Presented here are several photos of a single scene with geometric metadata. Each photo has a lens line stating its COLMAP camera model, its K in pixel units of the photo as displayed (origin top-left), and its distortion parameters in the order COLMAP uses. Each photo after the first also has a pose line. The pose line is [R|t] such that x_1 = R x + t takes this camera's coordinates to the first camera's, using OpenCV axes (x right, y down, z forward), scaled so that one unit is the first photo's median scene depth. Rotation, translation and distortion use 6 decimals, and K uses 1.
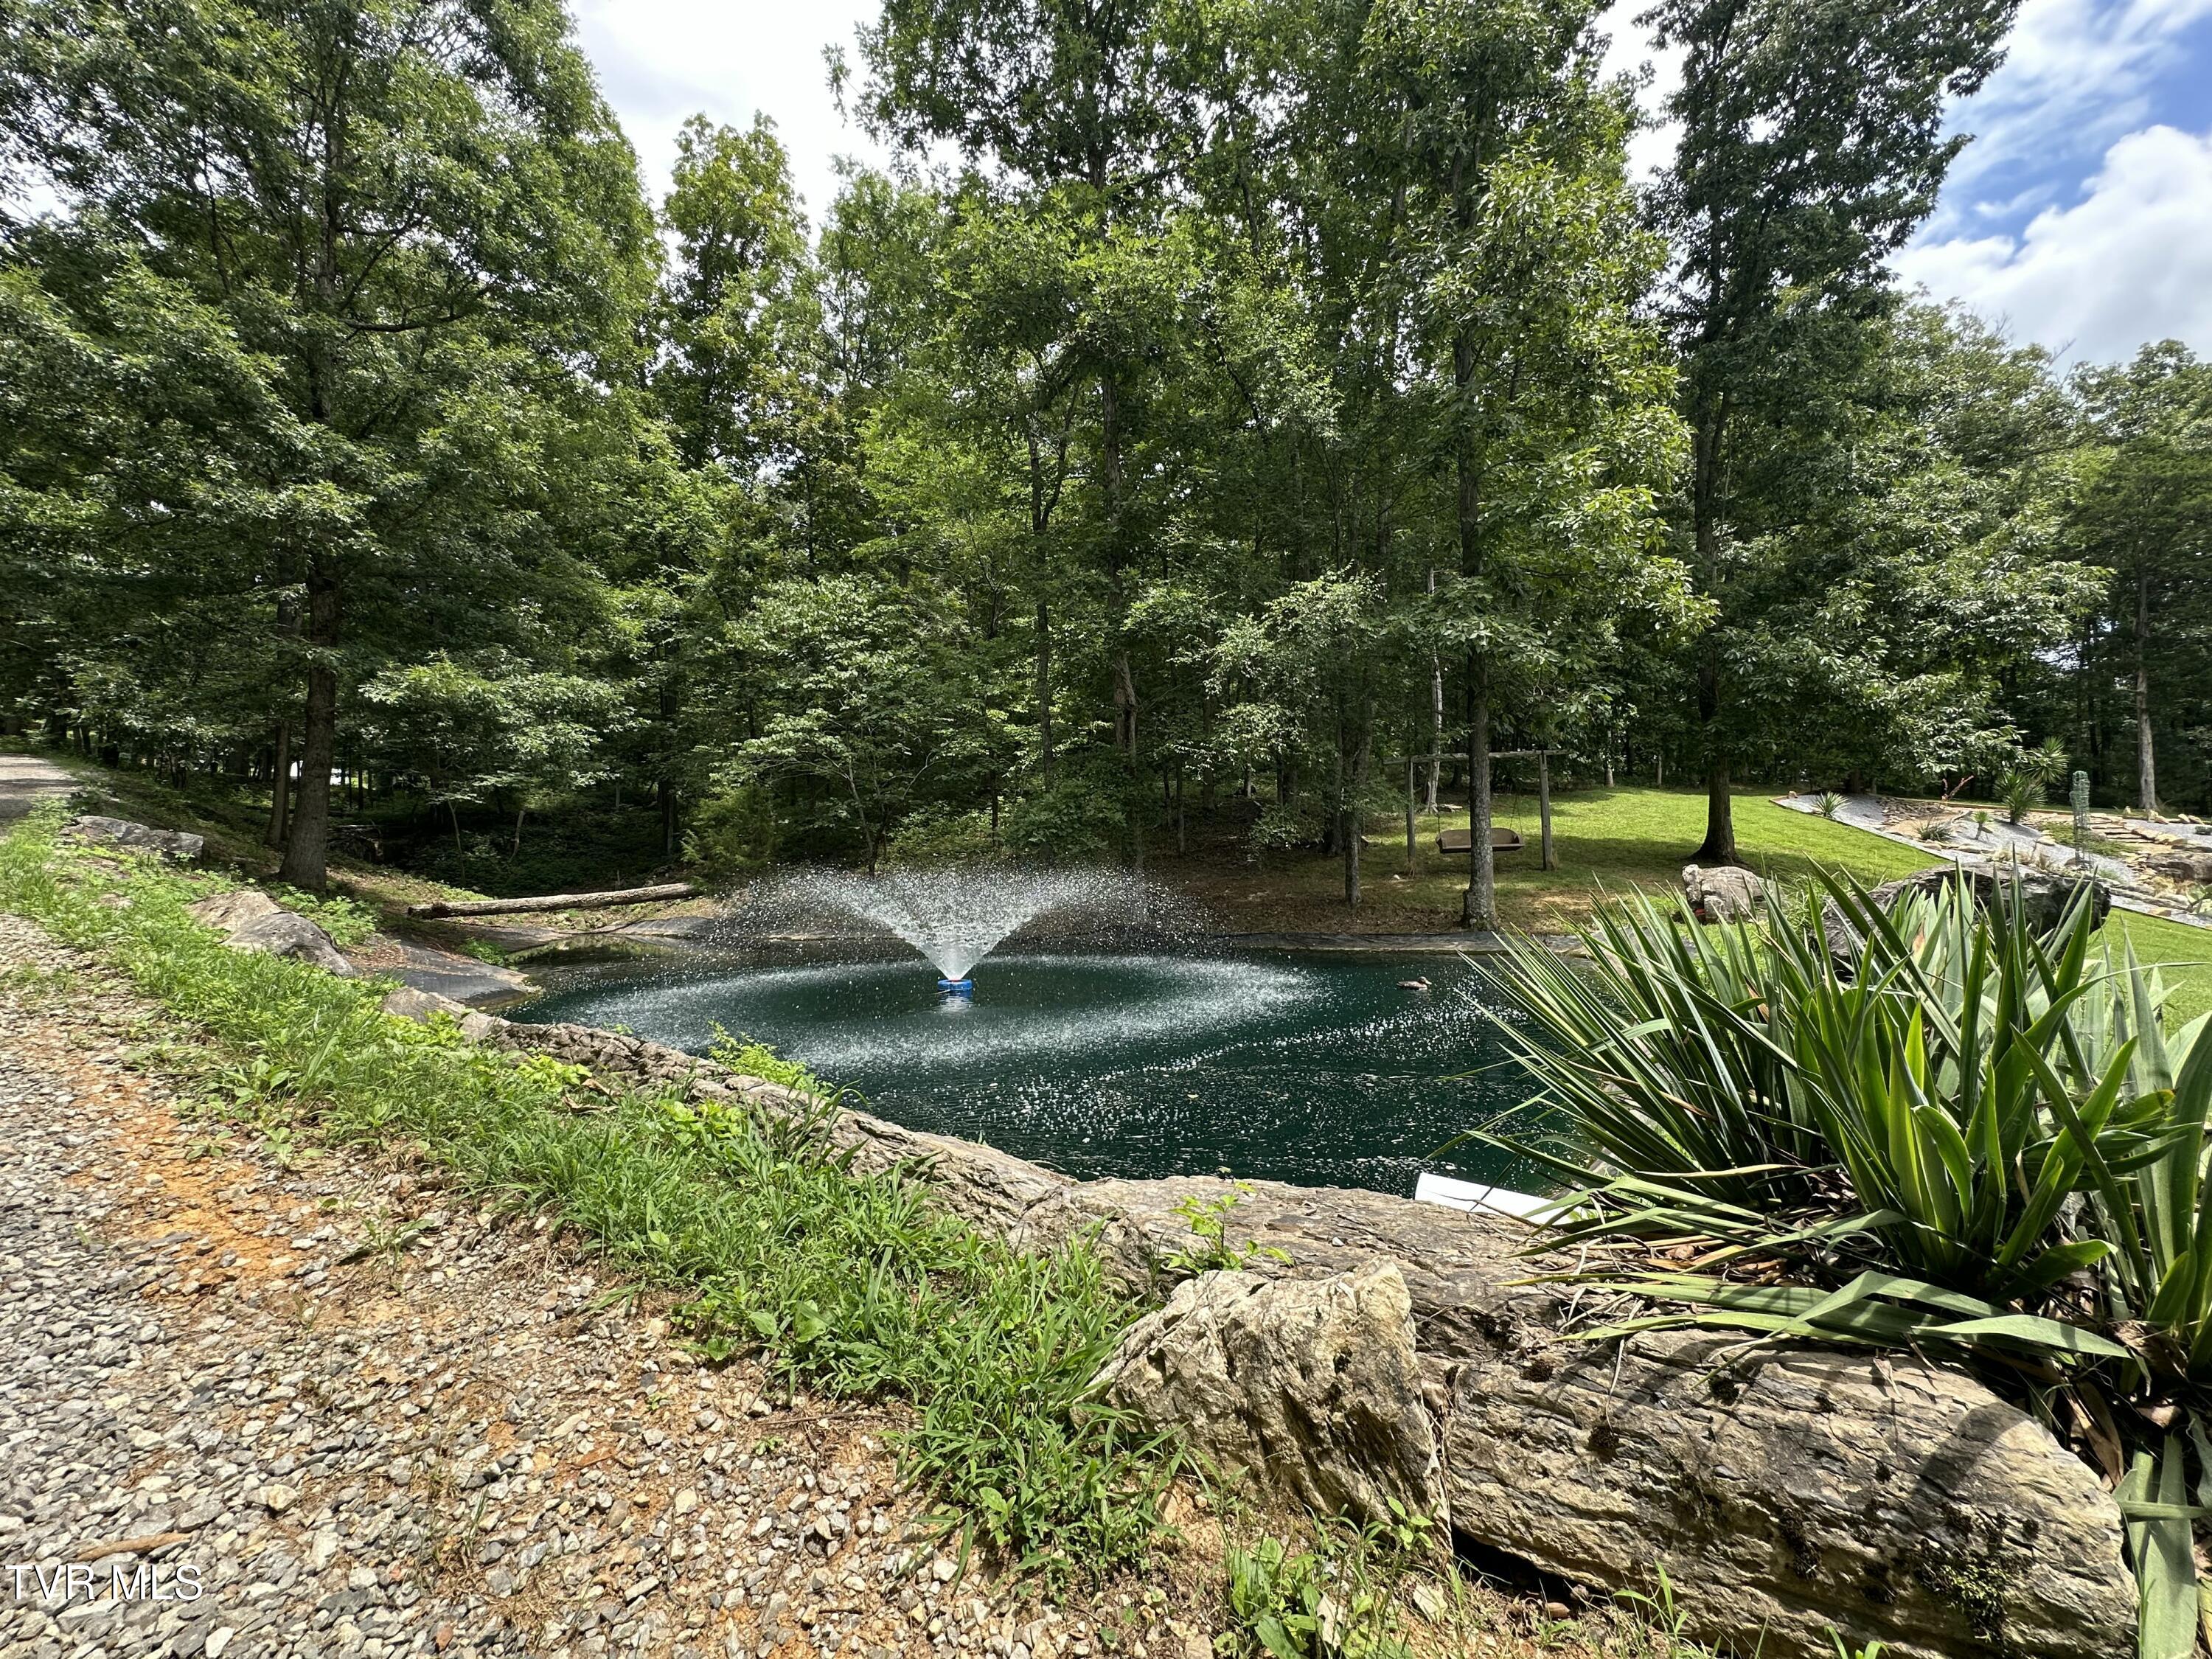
lens RADIAL K [[890.6, 0, 1104.0], [0, 890.6, 831.9], [0, 0, 1]] dist [-0.002677, -0.000086]
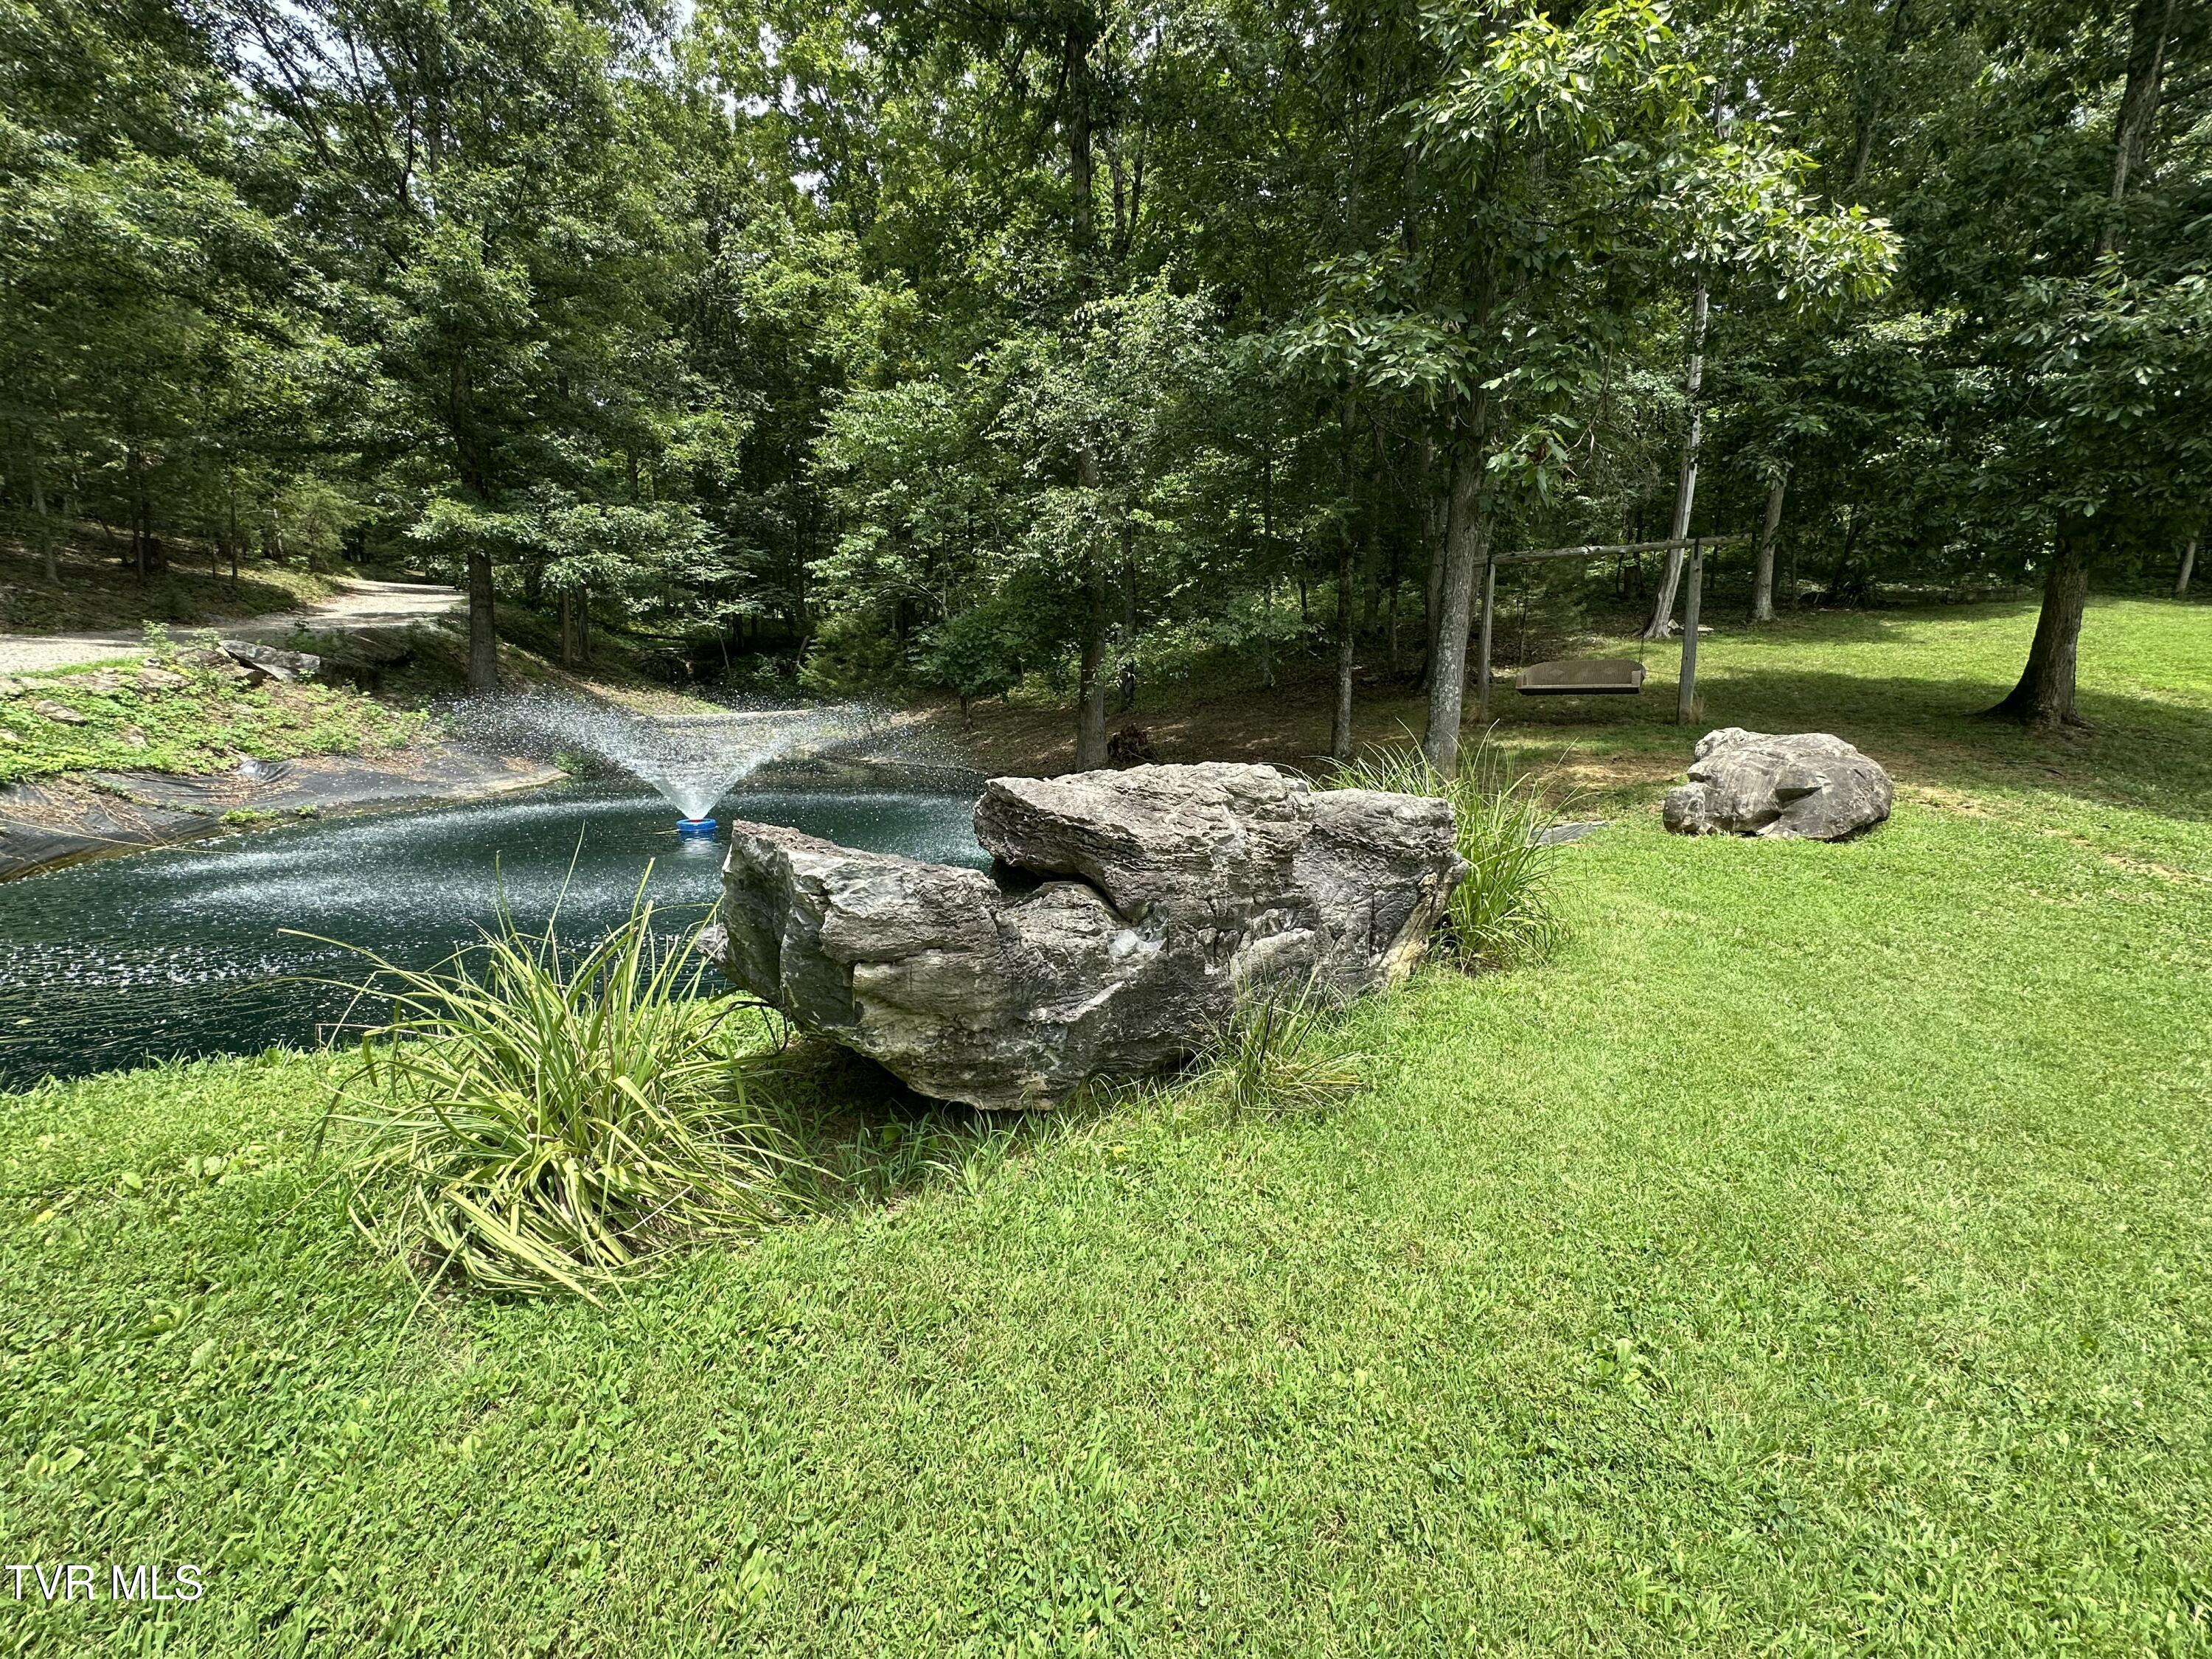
lens RADIAL K [[890.6, 0, 1106.5], [0, 890.6, 828.6], [0, 0, 1]] dist [-0.002677, -0.000086]
pose [[0.913062, 0.085781, -0.398698, 0.396826], [-0.009165, 0.981697, 0.190227, -0.004414], [0.407719, -0.170035, 0.897136, 0.224033]]
